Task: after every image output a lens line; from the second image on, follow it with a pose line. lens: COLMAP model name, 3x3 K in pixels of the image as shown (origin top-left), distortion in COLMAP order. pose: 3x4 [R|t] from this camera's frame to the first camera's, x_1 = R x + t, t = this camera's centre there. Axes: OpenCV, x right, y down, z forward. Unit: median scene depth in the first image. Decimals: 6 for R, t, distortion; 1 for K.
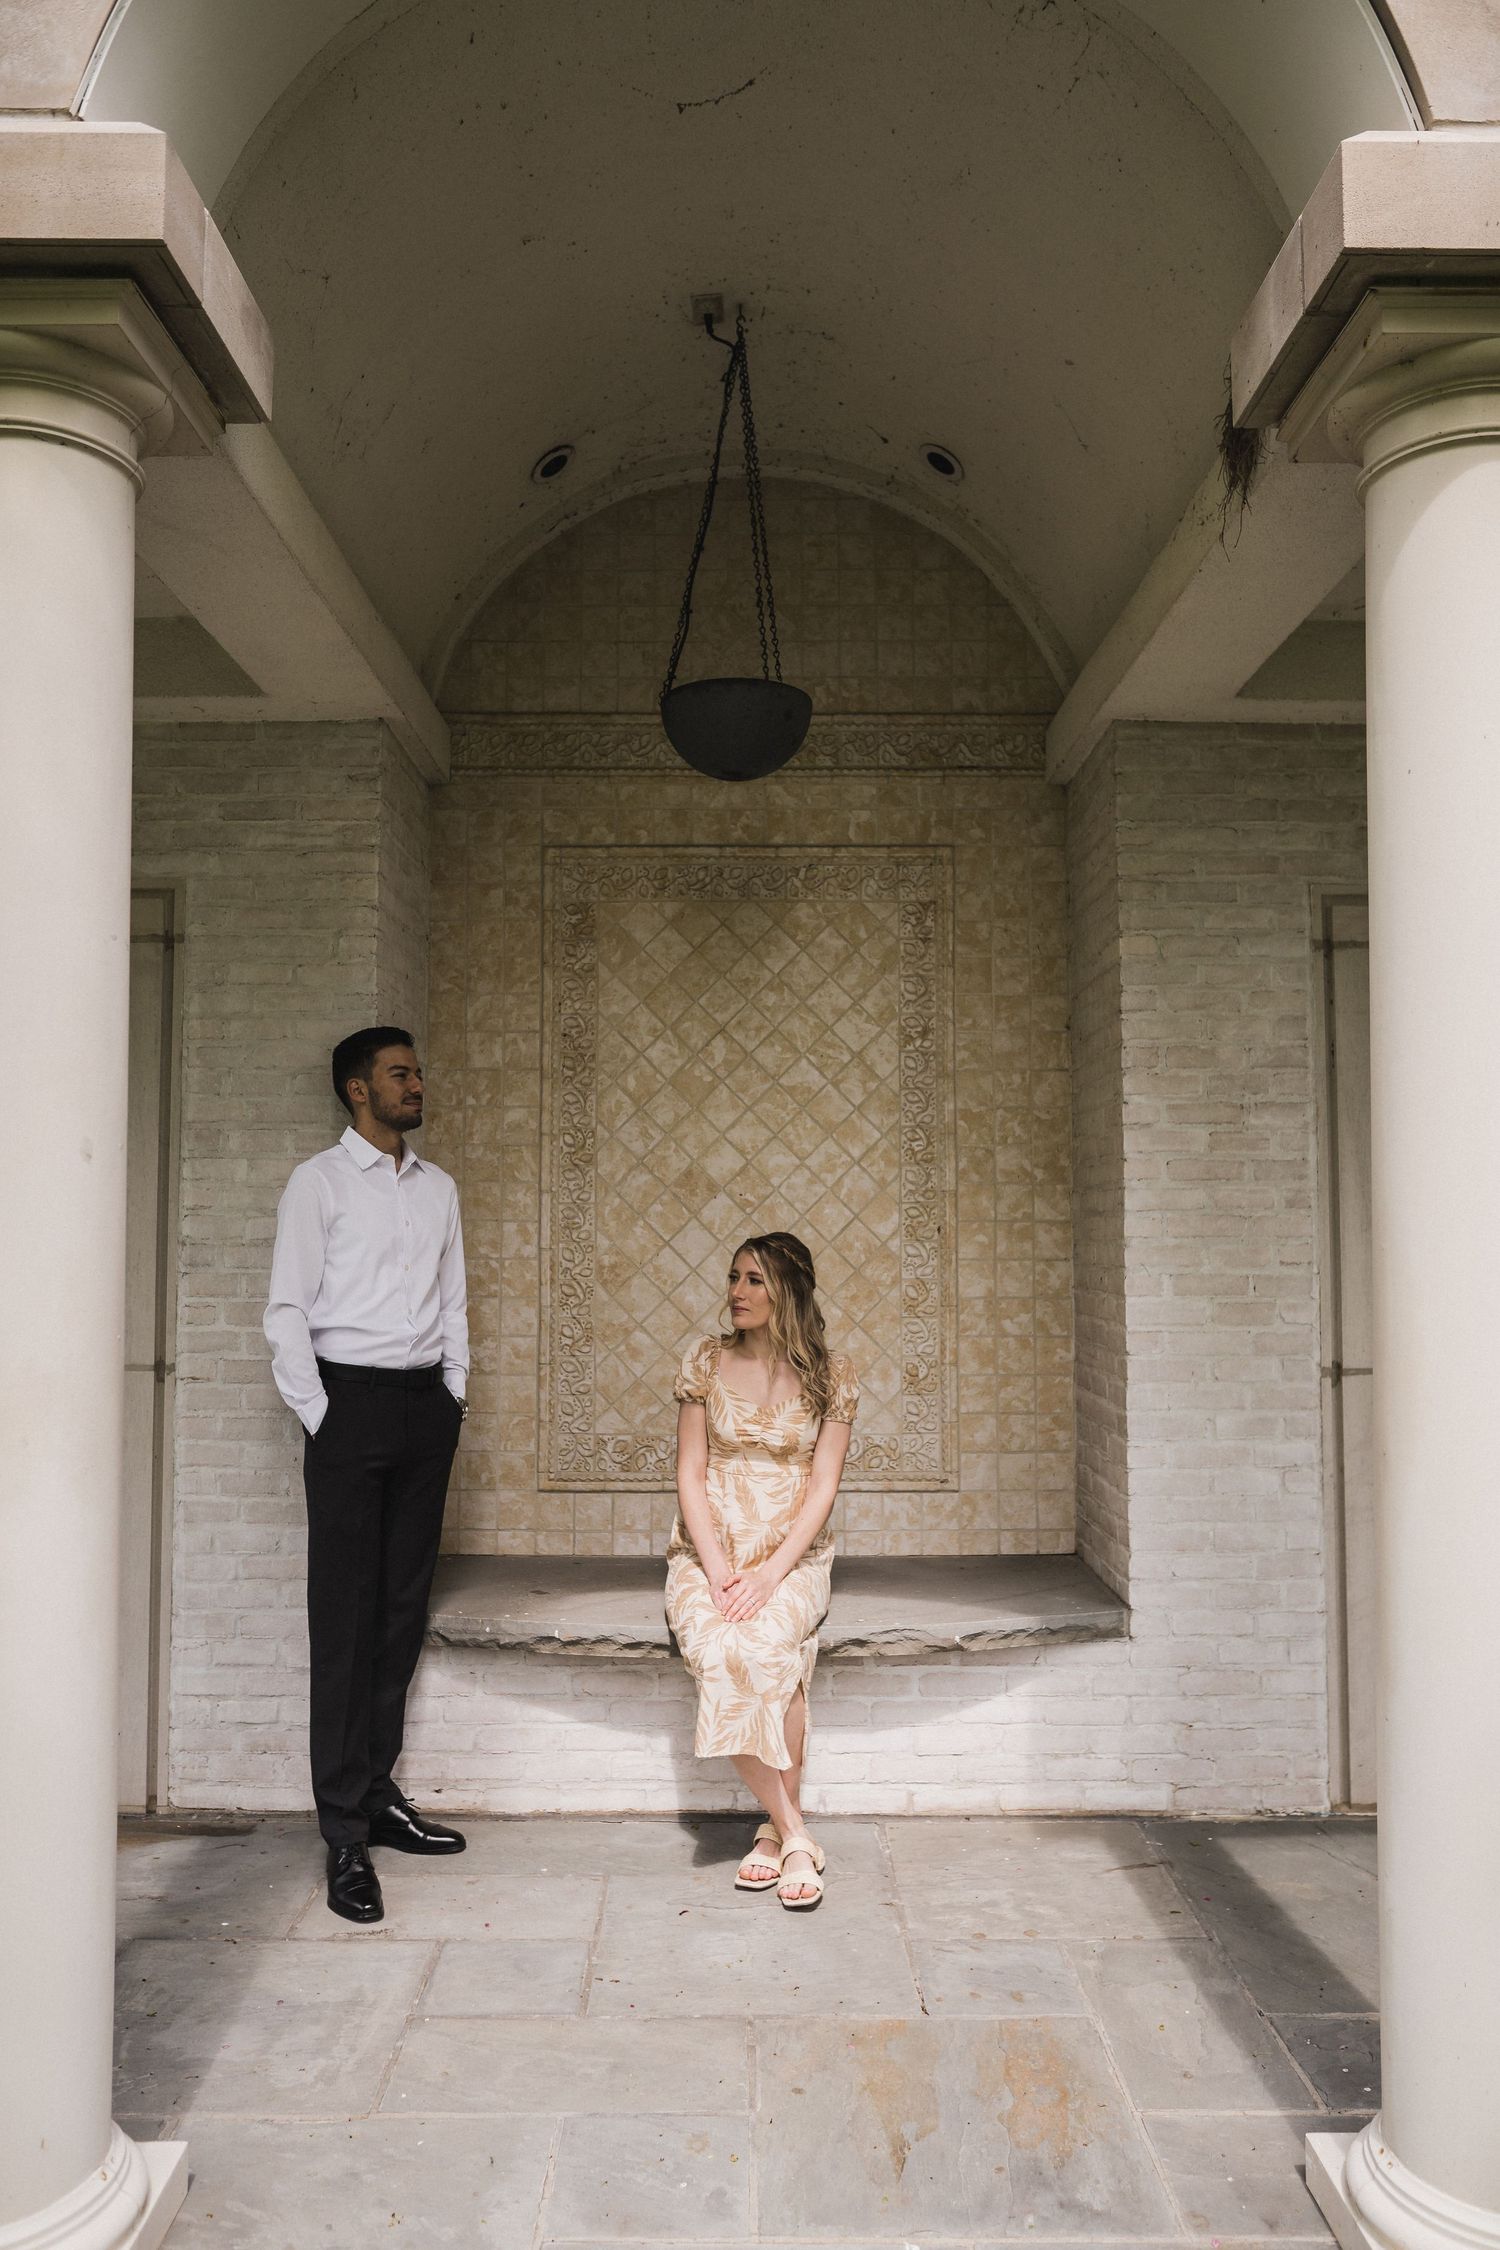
lens RADIAL K [[1511.6, 0, 747.9], [0, 1511.6, 1157.9], [0, 0, 1]] dist [-0.059328, 0.000631]
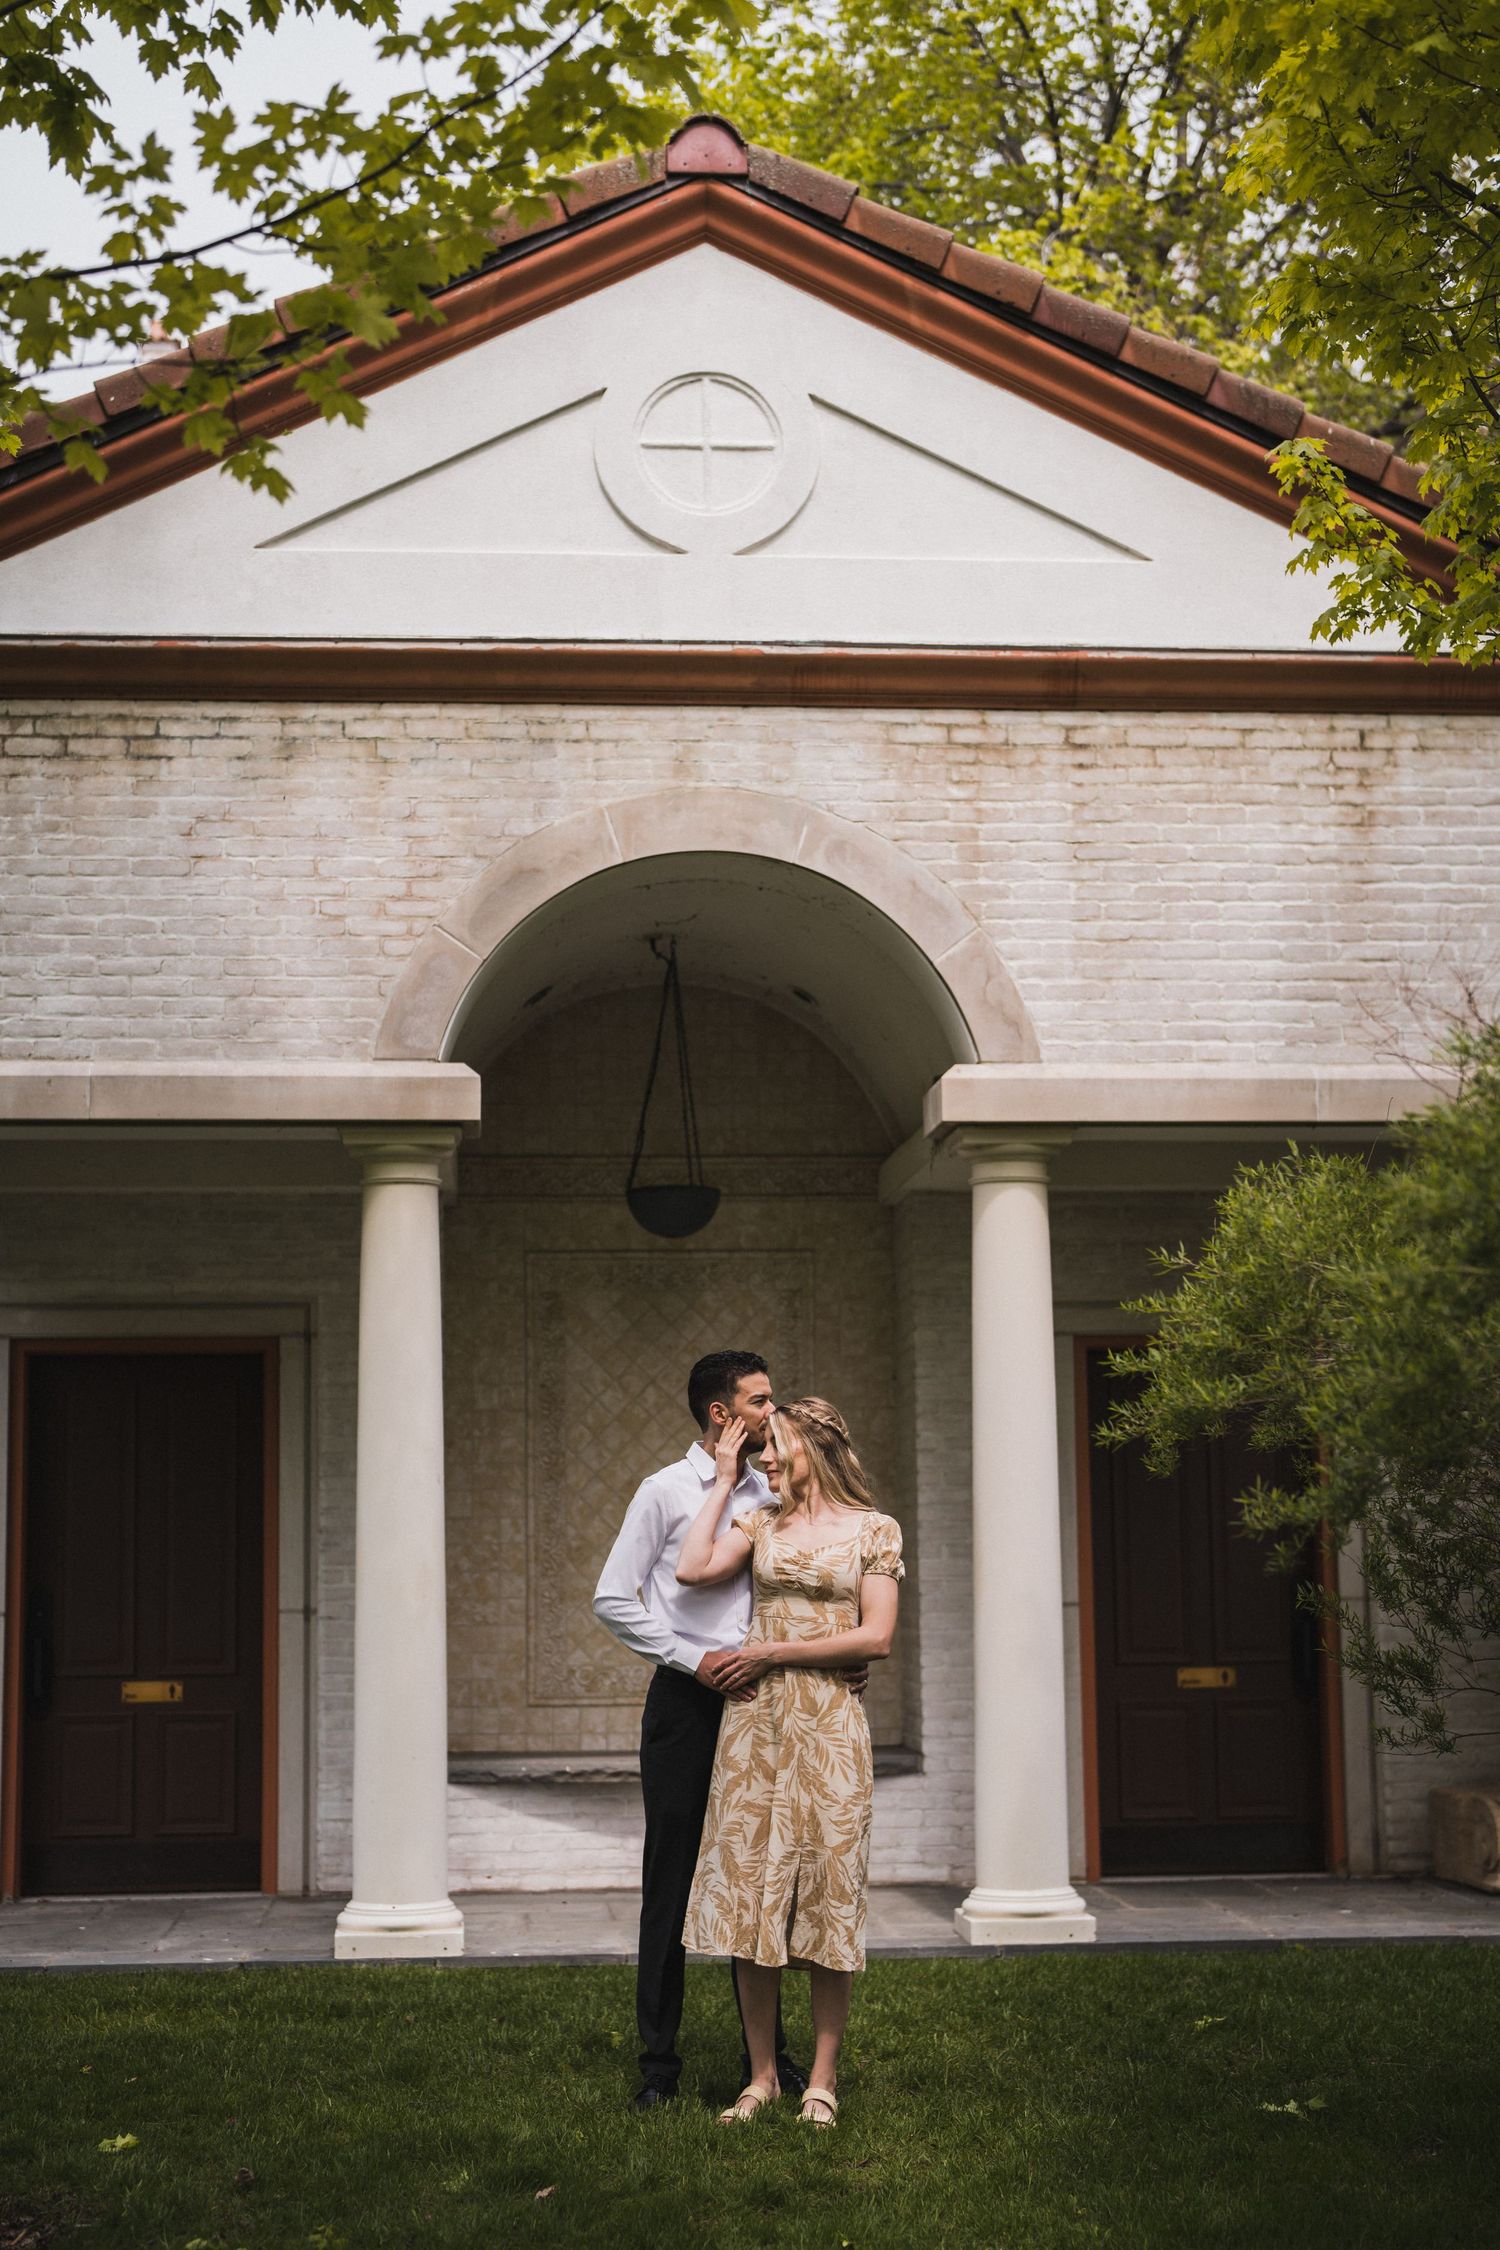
lens RADIAL K [[3811.4, 0, 750.0], [0, 3811.4, 1125.0], [0, 0, 1]] dist [-0.076643, 0.133618]
pose [[0.996639, -0.001917, 0.081899, -0.223473], [0.008052, 0.997178, -0.074638, -0.057847], [-0.081525, 0.075047, 0.993842, -2.643436]]
